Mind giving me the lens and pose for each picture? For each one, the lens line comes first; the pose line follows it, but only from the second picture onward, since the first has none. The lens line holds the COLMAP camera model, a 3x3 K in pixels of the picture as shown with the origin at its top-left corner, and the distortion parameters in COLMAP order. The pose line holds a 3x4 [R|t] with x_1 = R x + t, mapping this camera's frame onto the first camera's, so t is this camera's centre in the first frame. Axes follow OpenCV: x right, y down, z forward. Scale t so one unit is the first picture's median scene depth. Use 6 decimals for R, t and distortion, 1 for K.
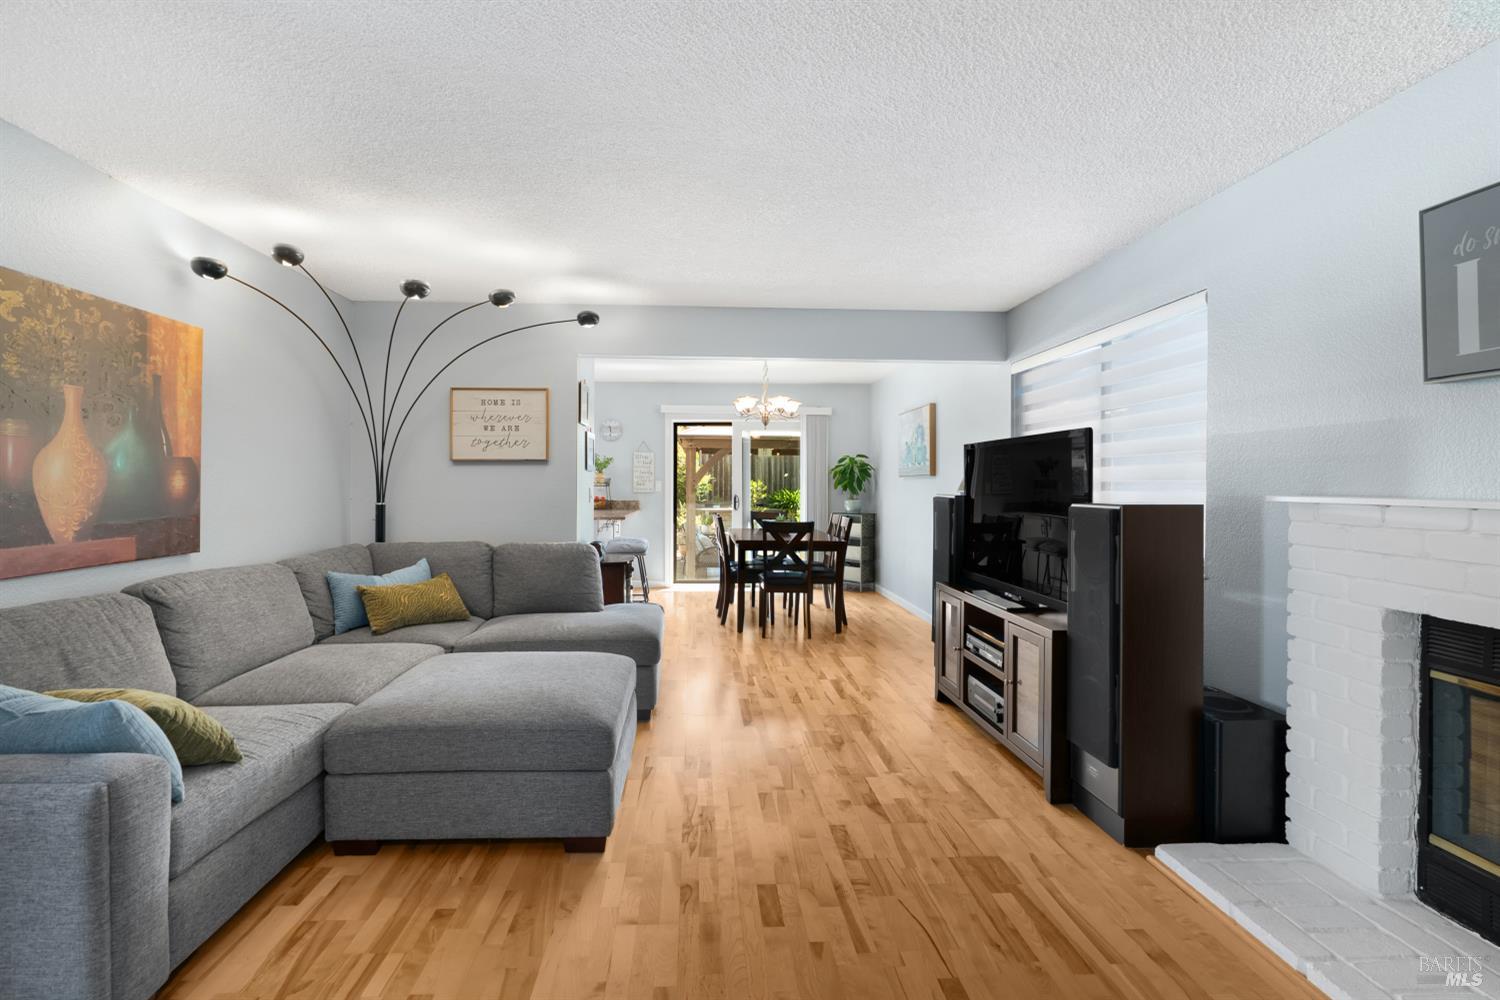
lens RADIAL K [[681.1, 0, 707.8], [0, 681.1, 481.2], [0, 0, 1]] dist [-0.001585, 0.000852]
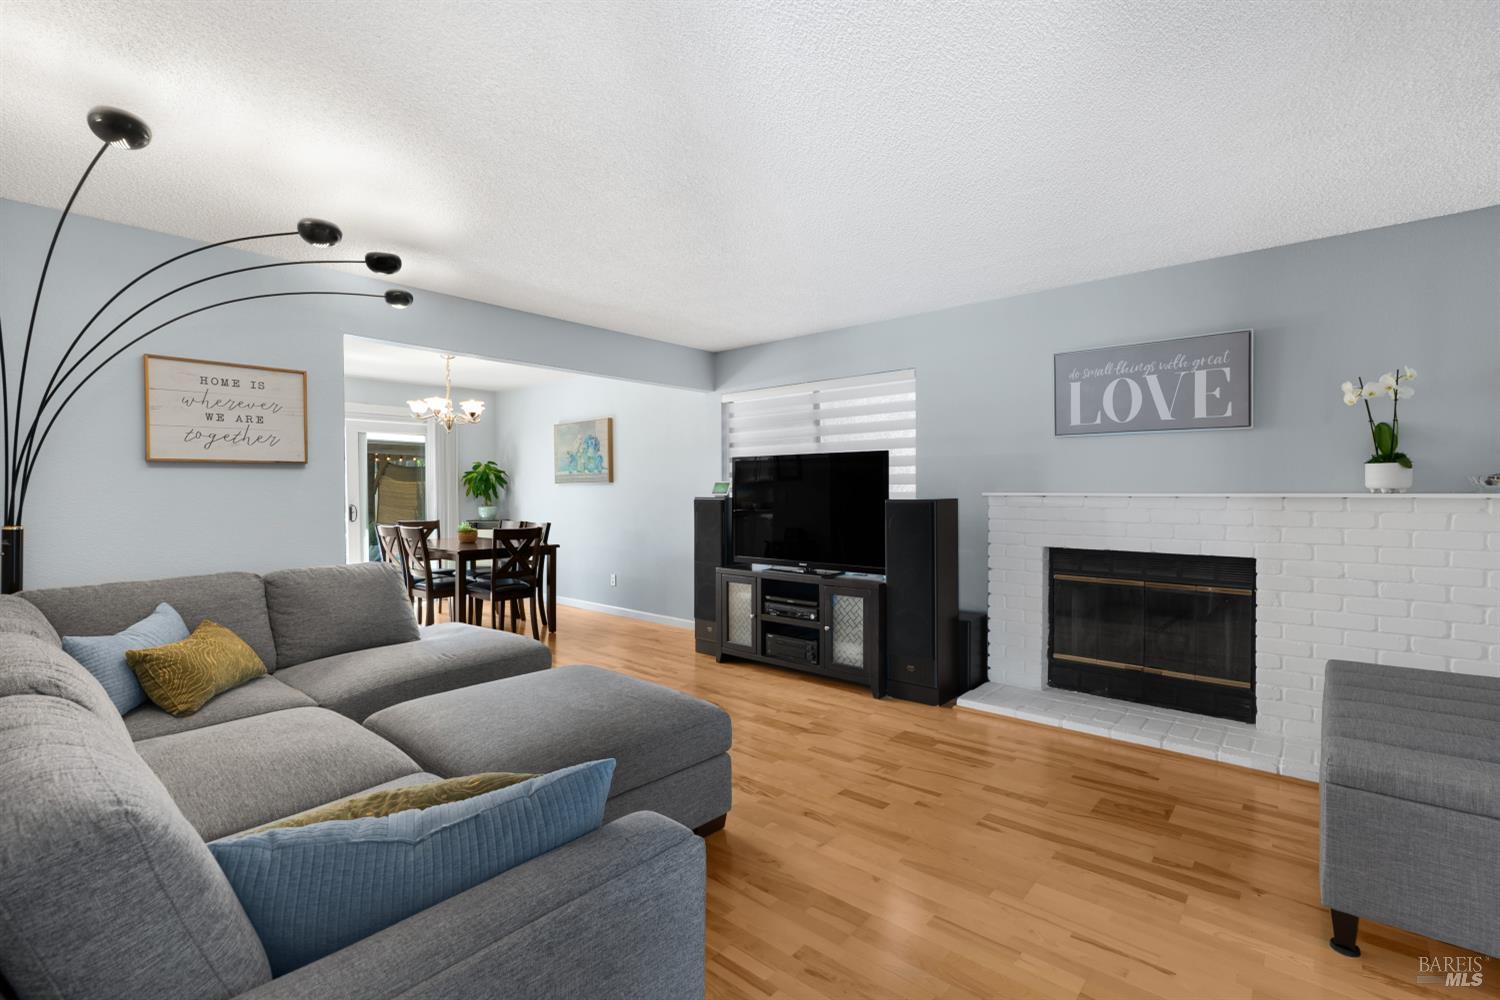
lens RADIAL K [[681.1, 0, 707.9], [0, 681.1, 489.0], [0, 0, 1]] dist [-0.001585, 0.000852]
pose [[0.703134, -0.007712, 0.711015, -0.539320], [0.007018, 0.999968, 0.003905, -0.000277], [-0.711022, 0.002244, 0.703166, 0.132961]]
